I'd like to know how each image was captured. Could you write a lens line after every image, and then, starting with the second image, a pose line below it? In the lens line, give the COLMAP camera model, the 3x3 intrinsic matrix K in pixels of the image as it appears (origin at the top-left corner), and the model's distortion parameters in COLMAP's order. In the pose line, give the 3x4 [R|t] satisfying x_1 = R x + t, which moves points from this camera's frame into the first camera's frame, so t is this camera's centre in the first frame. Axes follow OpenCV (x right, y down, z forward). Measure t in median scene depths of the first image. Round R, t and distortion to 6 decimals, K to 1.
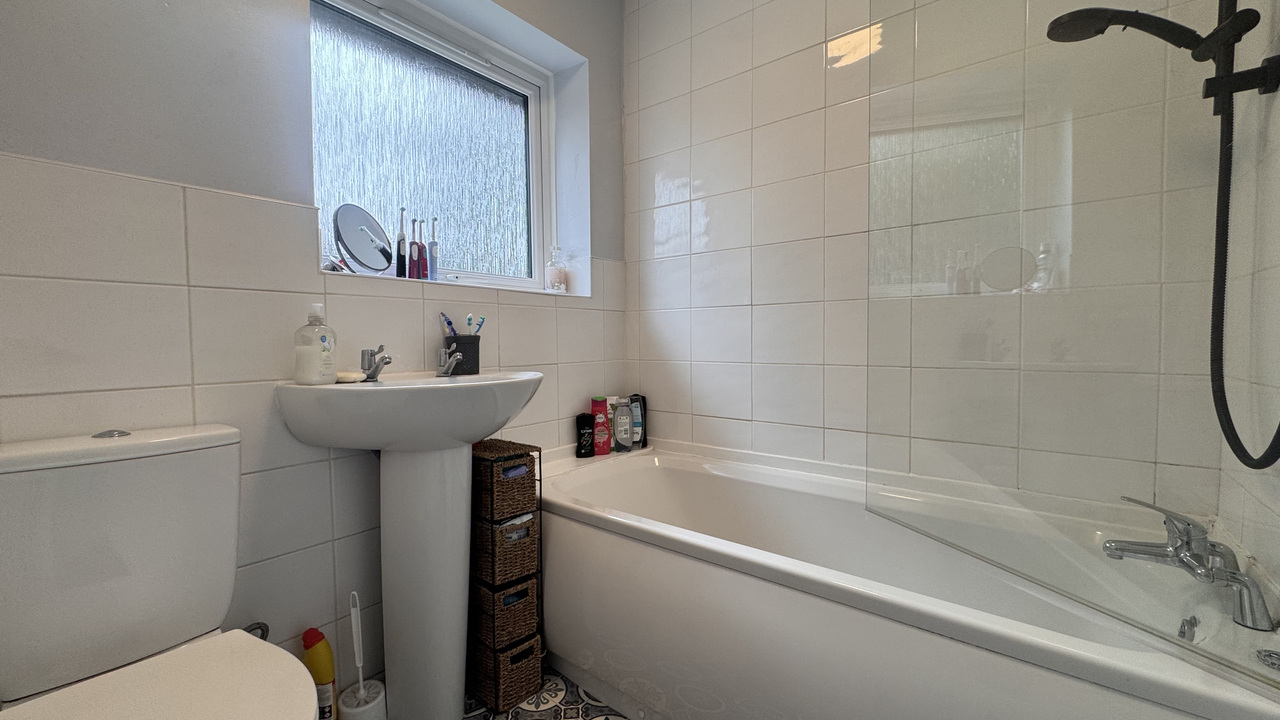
lens RADIAL K [[510.5, 0, 640.4], [0, 510.5, 363.5], [0, 0, 1]] dist [-0.001930, -0.000095]
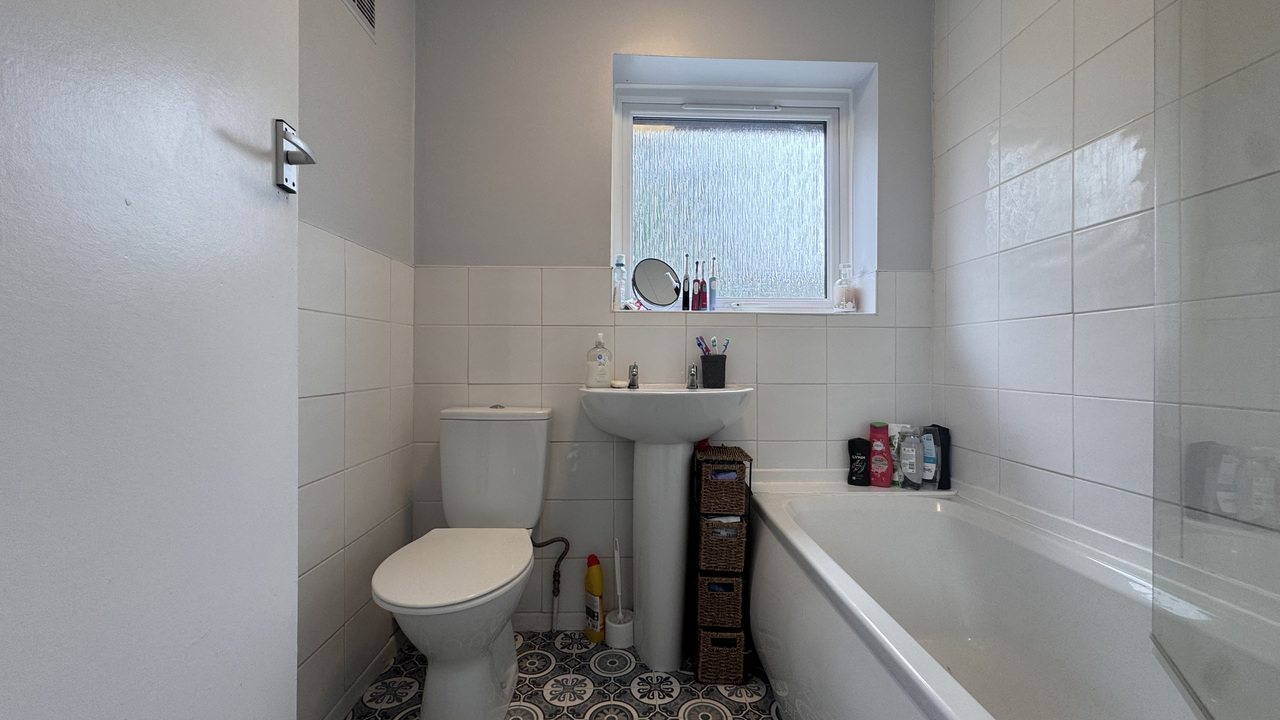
lens RADIAL K [[510.5, 0, 640.4], [0, 510.5, 363.5], [0, 0, 1]] dist [-0.001930, -0.000095]
pose [[0.648178, 0.014963, -0.761342, 0.429207], [-0.044176, 0.998862, -0.017979, -0.005978], [0.760206, 0.045286, 0.648102, 0.100786]]
